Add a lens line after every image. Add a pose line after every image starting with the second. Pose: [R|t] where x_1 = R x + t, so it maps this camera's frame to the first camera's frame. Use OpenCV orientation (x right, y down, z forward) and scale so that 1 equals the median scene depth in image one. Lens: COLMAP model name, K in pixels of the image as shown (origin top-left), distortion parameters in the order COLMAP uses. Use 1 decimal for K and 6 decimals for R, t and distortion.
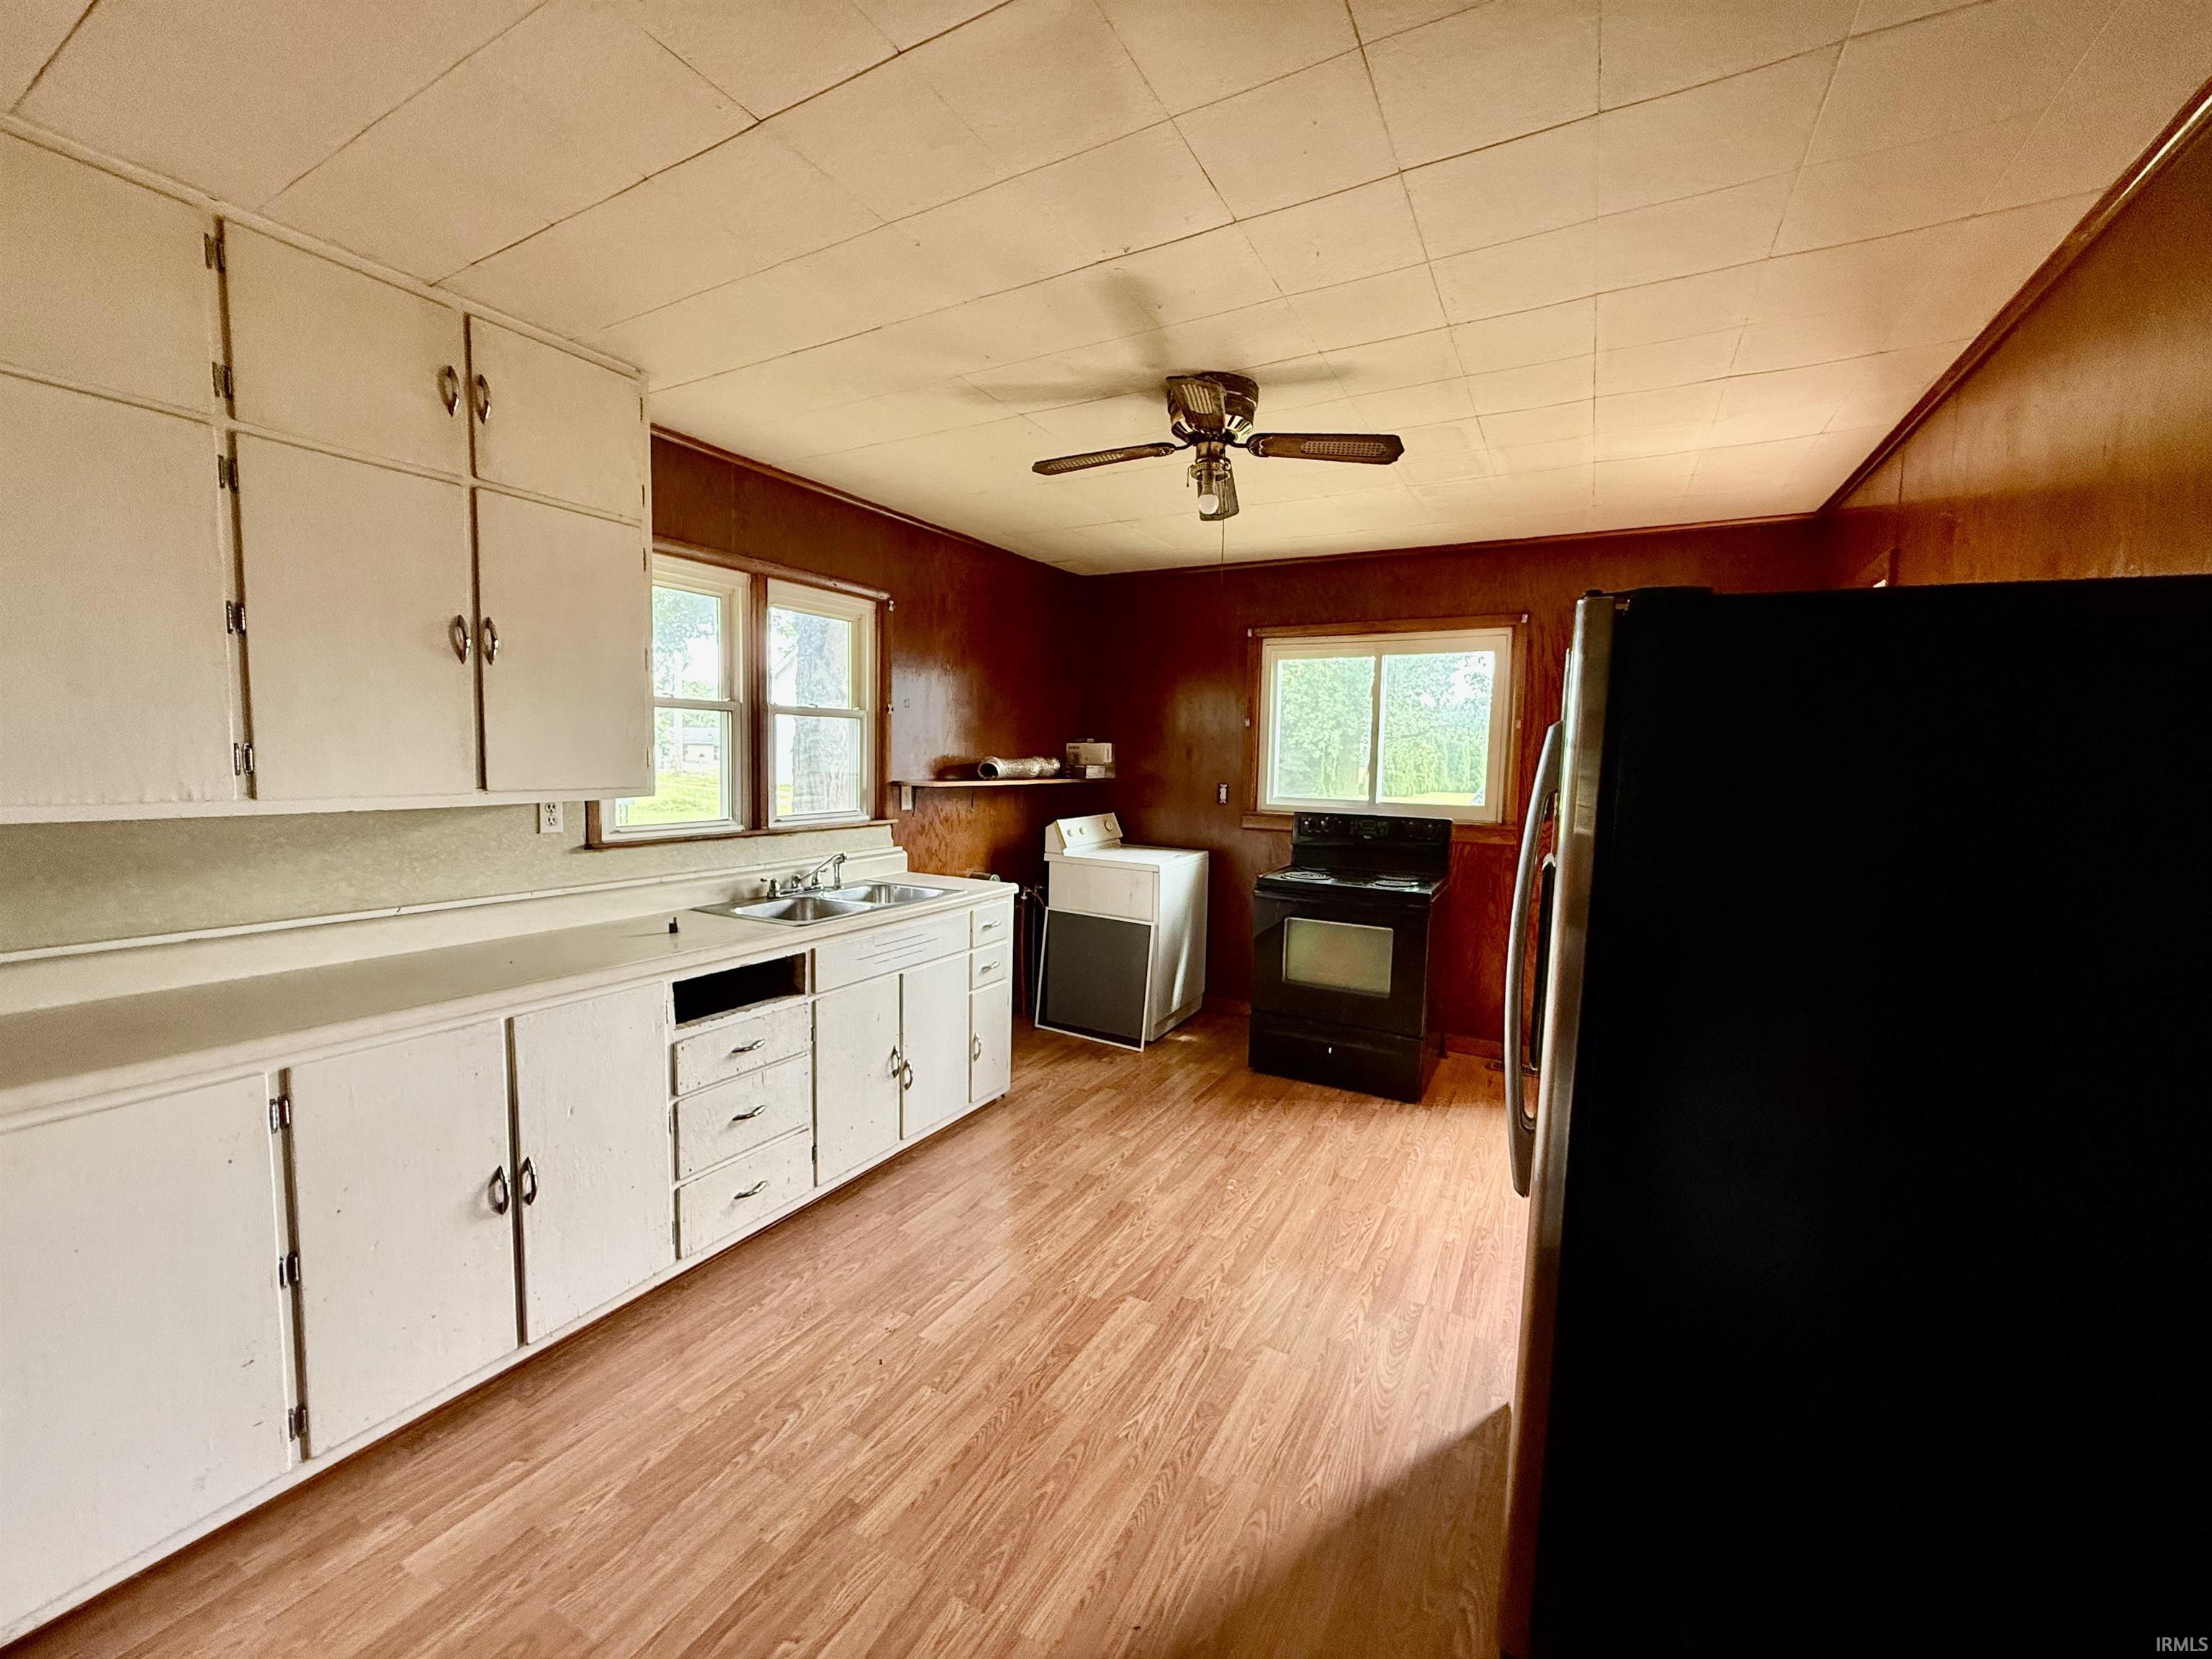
lens RADIAL K [[877.6, 0, 1101.6], [0, 877.6, 830.9], [0, 0, 1]] dist [-0.000972, -0.000122]
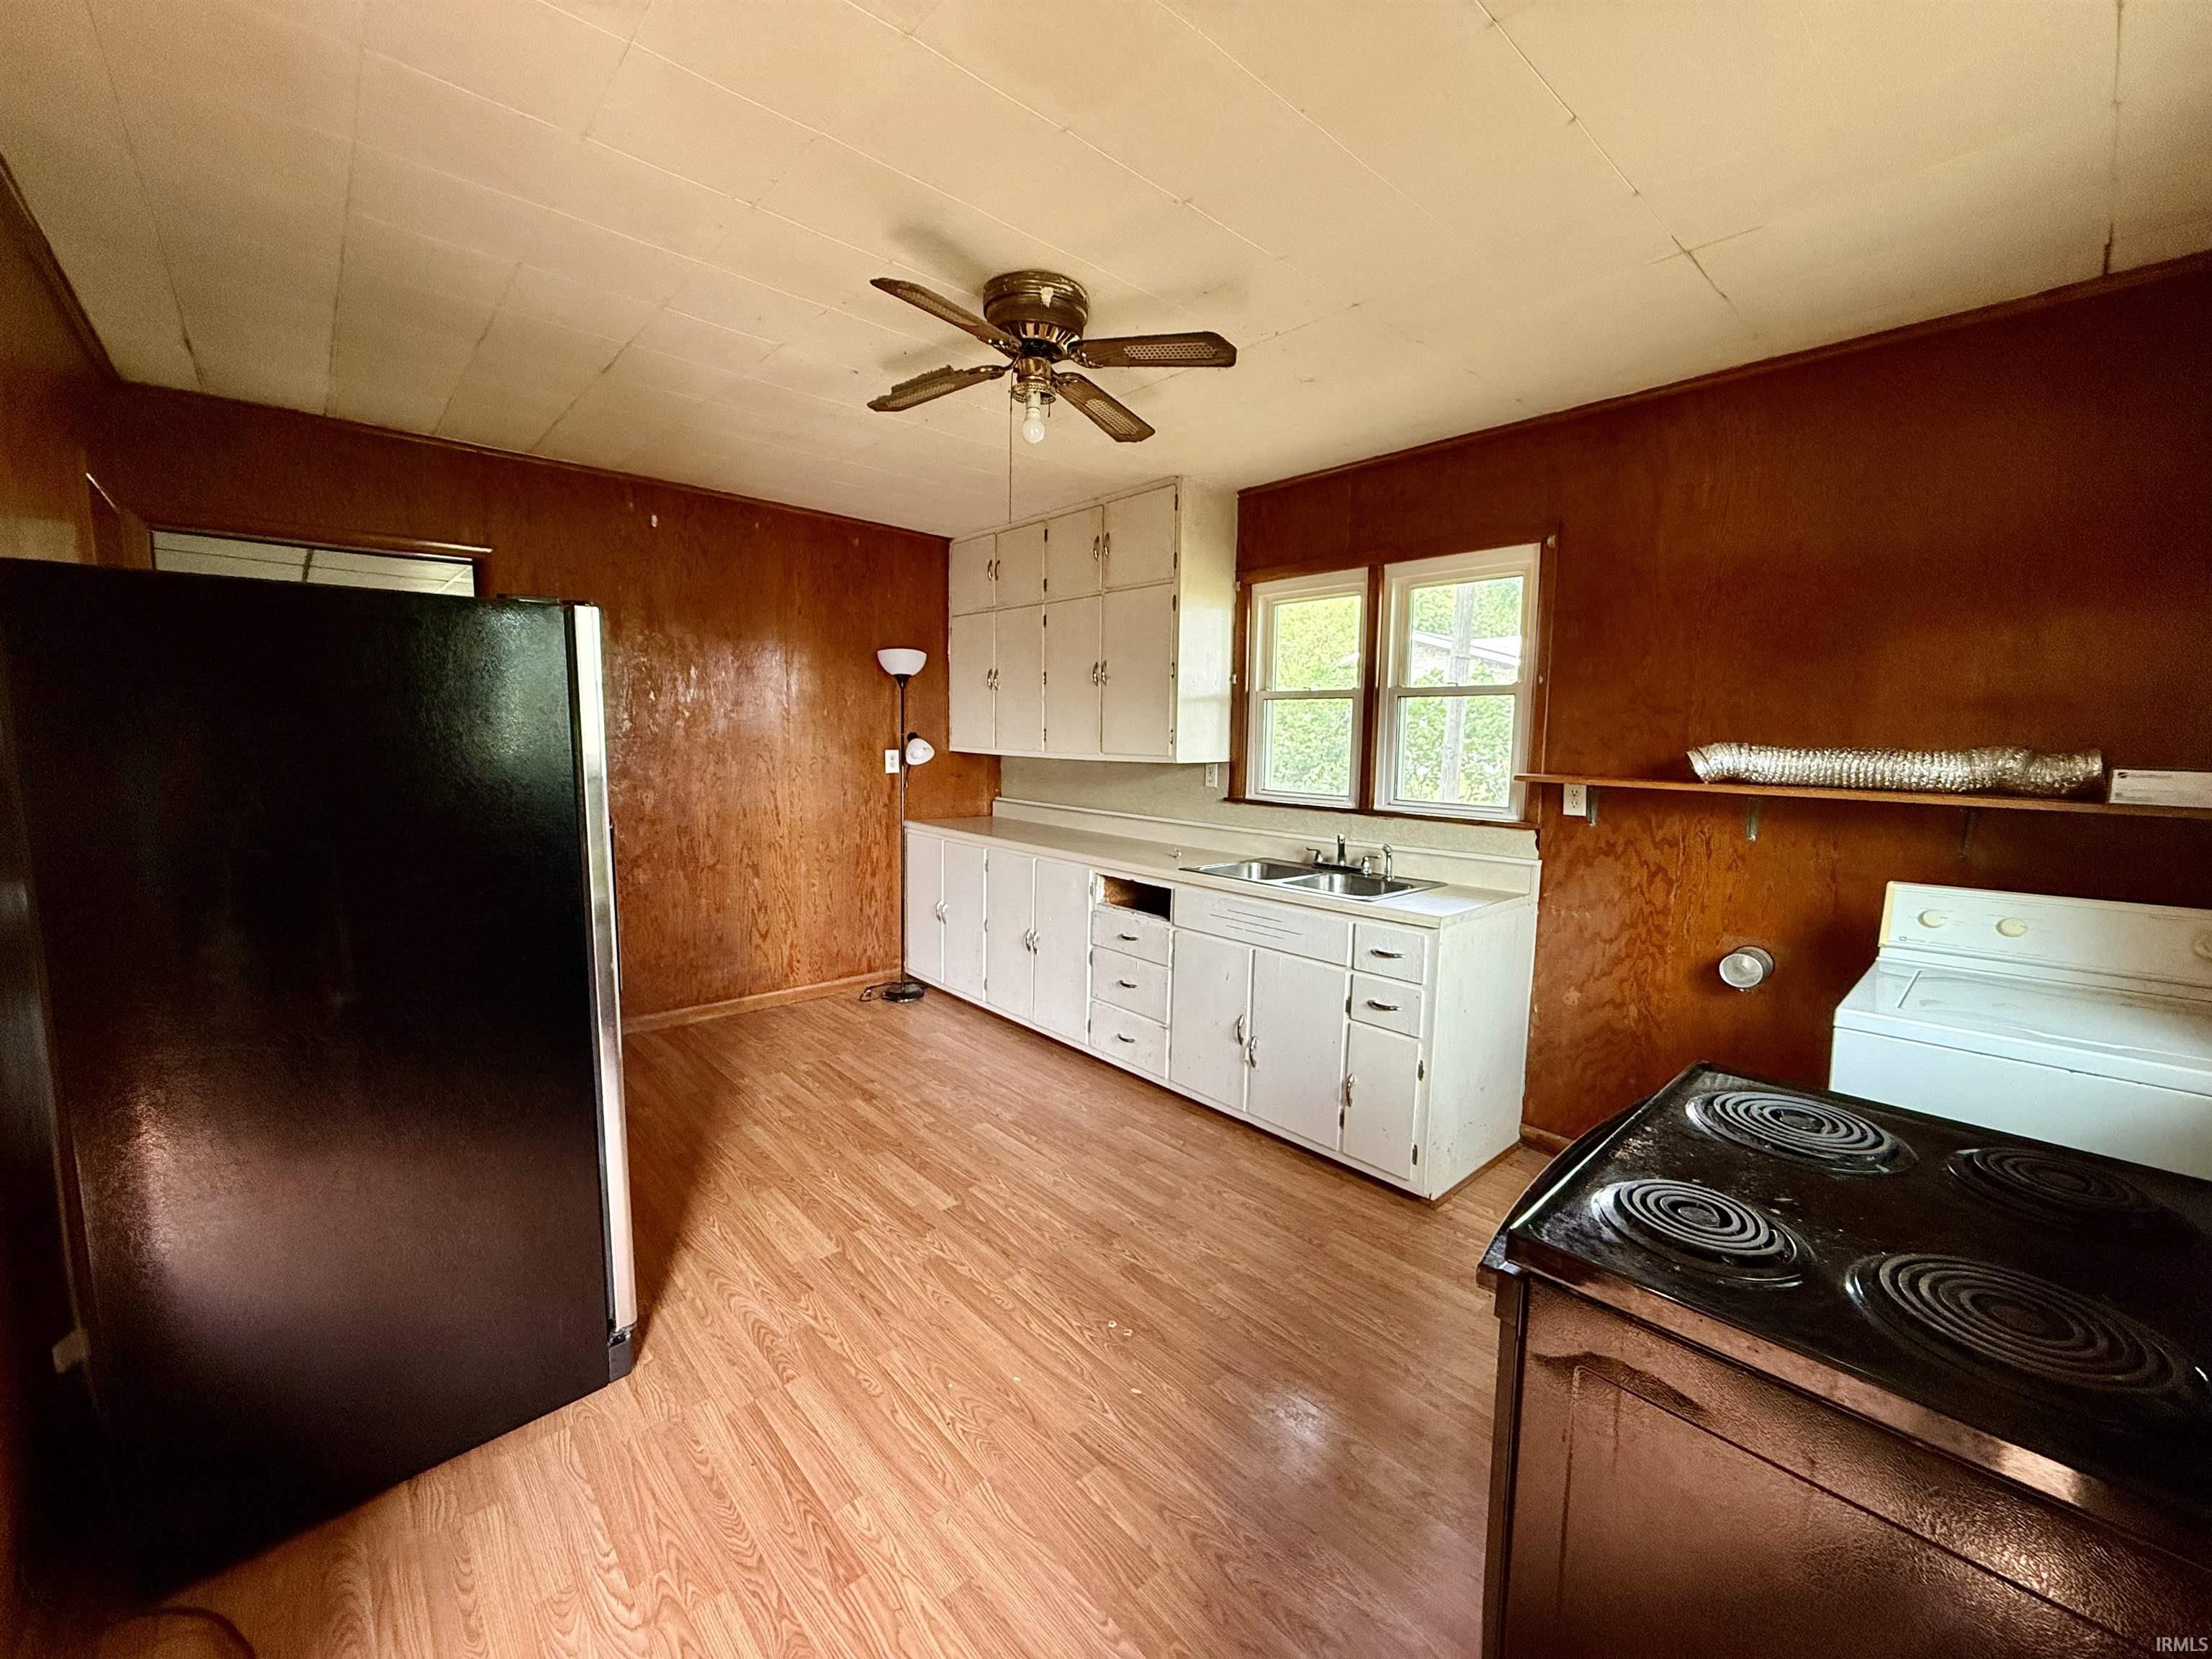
lens RADIAL K [[877.6, 0, 1101.6], [0, 877.6, 830.9], [0, 0, 1]] dist [-0.000972, -0.000122]
pose [[-0.320419, 0.085844, -0.943378, 1.008053], [-0.104078, 0.986666, 0.125133, -0.105443], [0.941541, 0.138280, -0.307212, 1.466862]]
